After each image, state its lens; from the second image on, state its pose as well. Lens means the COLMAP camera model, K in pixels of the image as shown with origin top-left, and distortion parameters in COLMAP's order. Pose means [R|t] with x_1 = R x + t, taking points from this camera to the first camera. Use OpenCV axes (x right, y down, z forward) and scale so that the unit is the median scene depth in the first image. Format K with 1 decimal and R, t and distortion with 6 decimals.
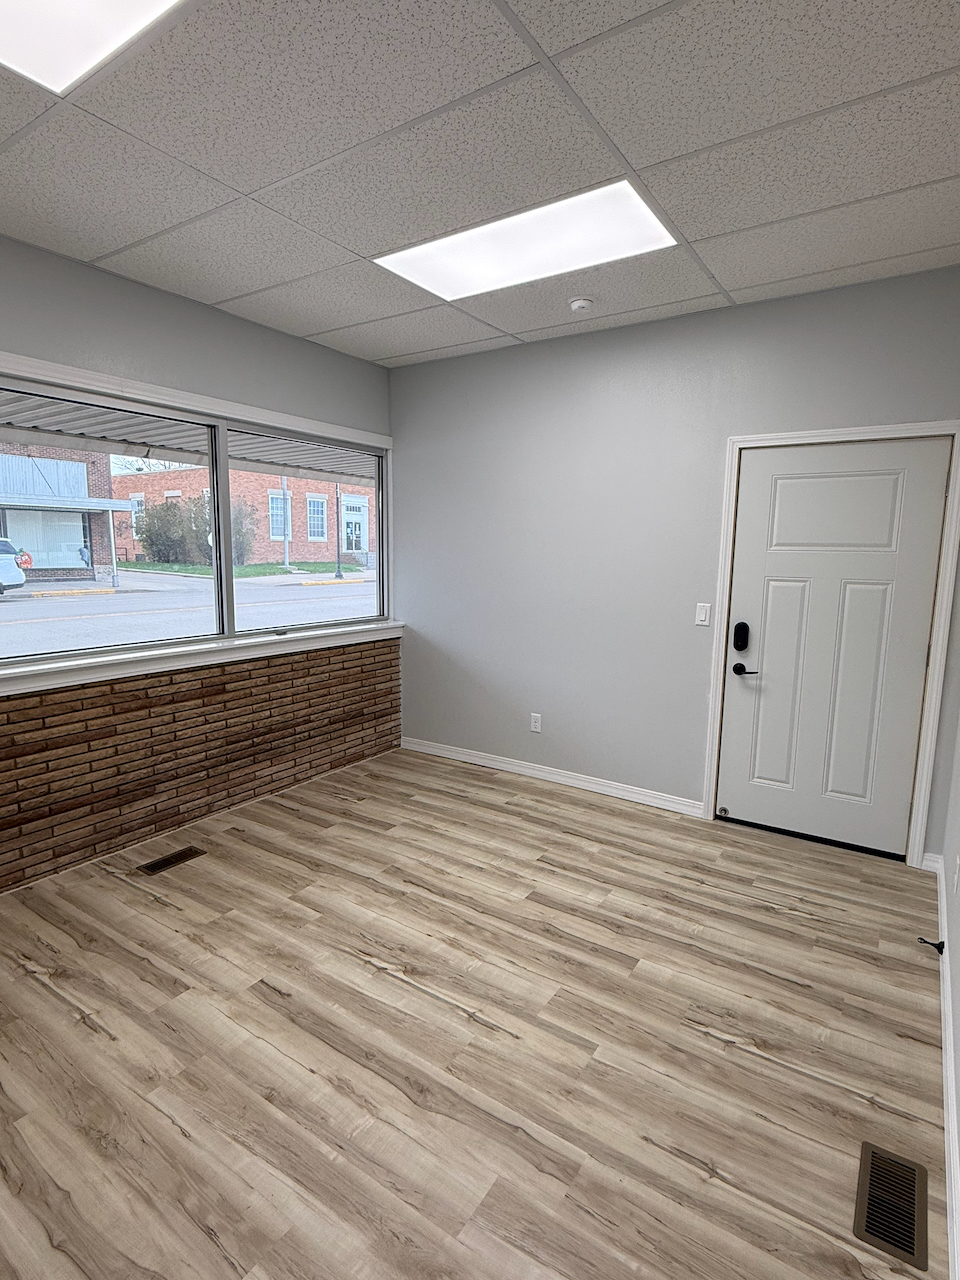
lens RADIAL K [[662.3, 0, 470.7], [0, 662.3, 637.3], [0, 0, 1]] dist [-0.000760, 0.001867]
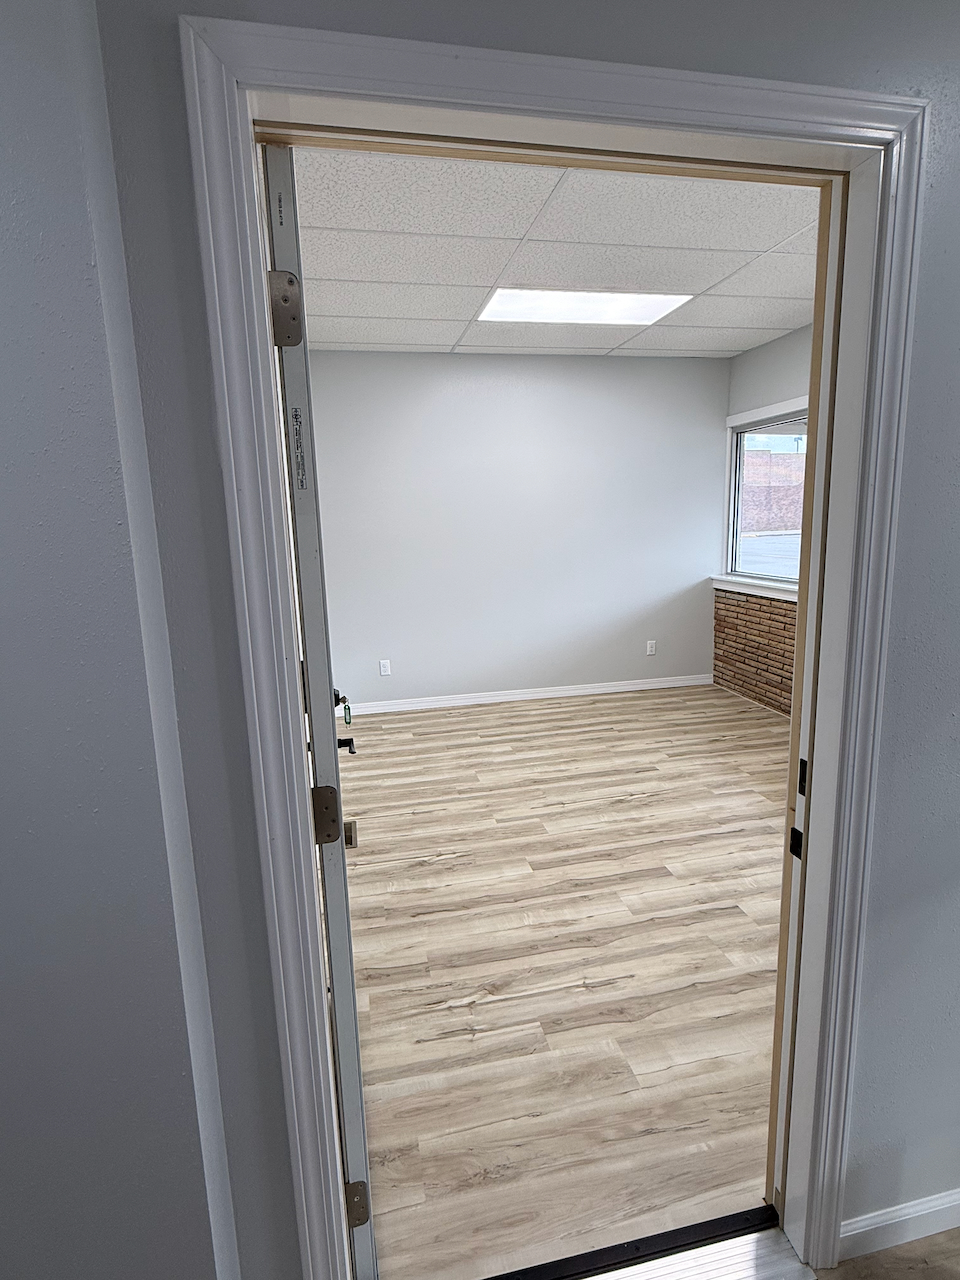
lens RADIAL K [[662.3, 0, 482.4], [0, 662.3, 641.5], [0, 0, 1]] dist [-0.000760, 0.001867]
pose [[-0.694876, 0.138939, -0.705580, 1.152854], [-0.074773, 0.961881, 0.263047, -0.216352], [0.715232, 0.235544, -0.657999, 1.709137]]
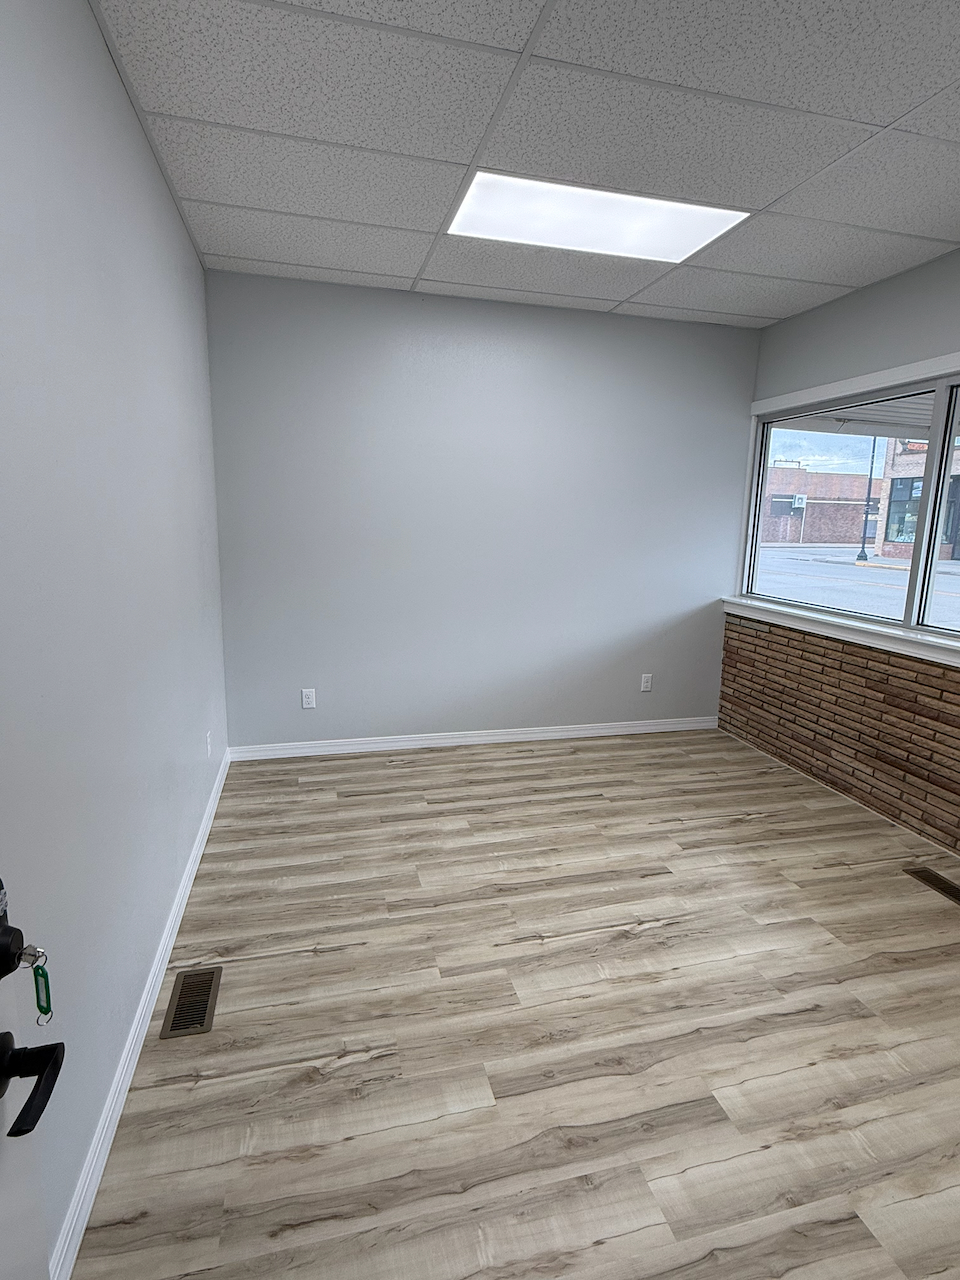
lens RADIAL K [[662.3, 0, 481.8], [0, 662.3, 635.2], [0, 0, 1]] dist [-0.000760, 0.001867]
pose [[-0.658666, 0.105878, -0.744949, 0.777489], [-0.130678, 0.958908, 0.251830, -0.166818], [0.741001, 0.263221, -0.617765, 1.370541]]
